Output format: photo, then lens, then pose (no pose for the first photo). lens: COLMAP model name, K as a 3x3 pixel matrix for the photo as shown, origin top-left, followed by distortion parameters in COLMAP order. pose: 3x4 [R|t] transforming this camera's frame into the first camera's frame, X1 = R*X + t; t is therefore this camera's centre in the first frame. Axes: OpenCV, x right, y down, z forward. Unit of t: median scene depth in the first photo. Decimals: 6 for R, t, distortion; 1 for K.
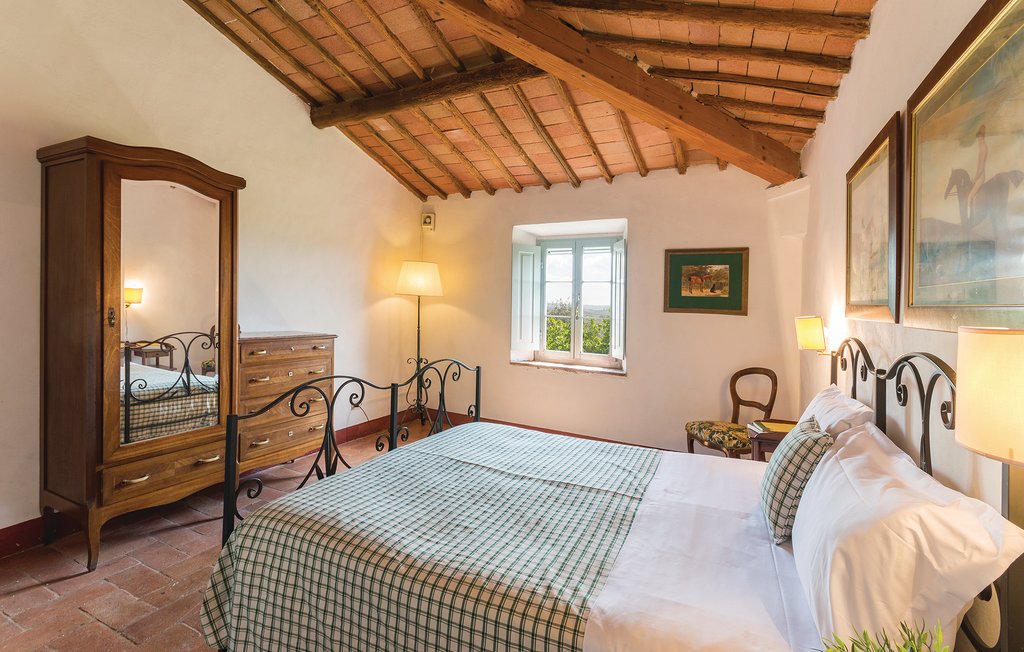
lens RADIAL K [[462.3, 0, 515.8], [0, 462.3, 297.6], [0, 0, 1]] dist [-0.001418, -0.000123]
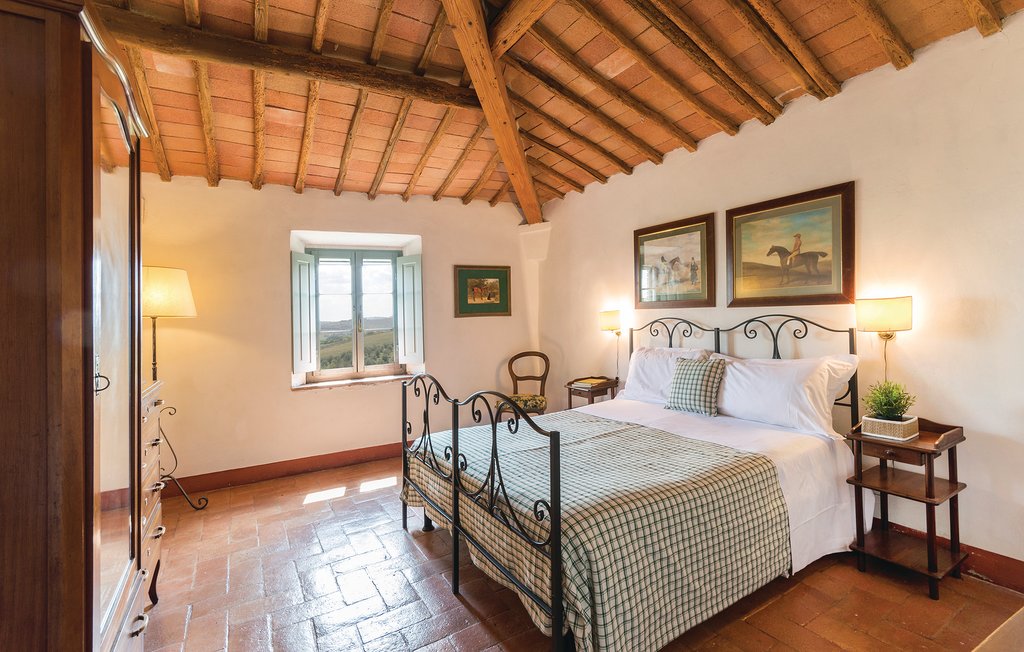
lens RADIAL K [[462.3, 0, 515.8], [0, 462.3, 297.6], [0, 0, 1]] dist [-0.001418, -0.000123]
pose [[0.548608, -0.020466, 0.835829, -0.618232], [0.044101, 0.999017, -0.004485, -0.008237], [-0.834916, 0.039321, 0.548972, 0.227695]]
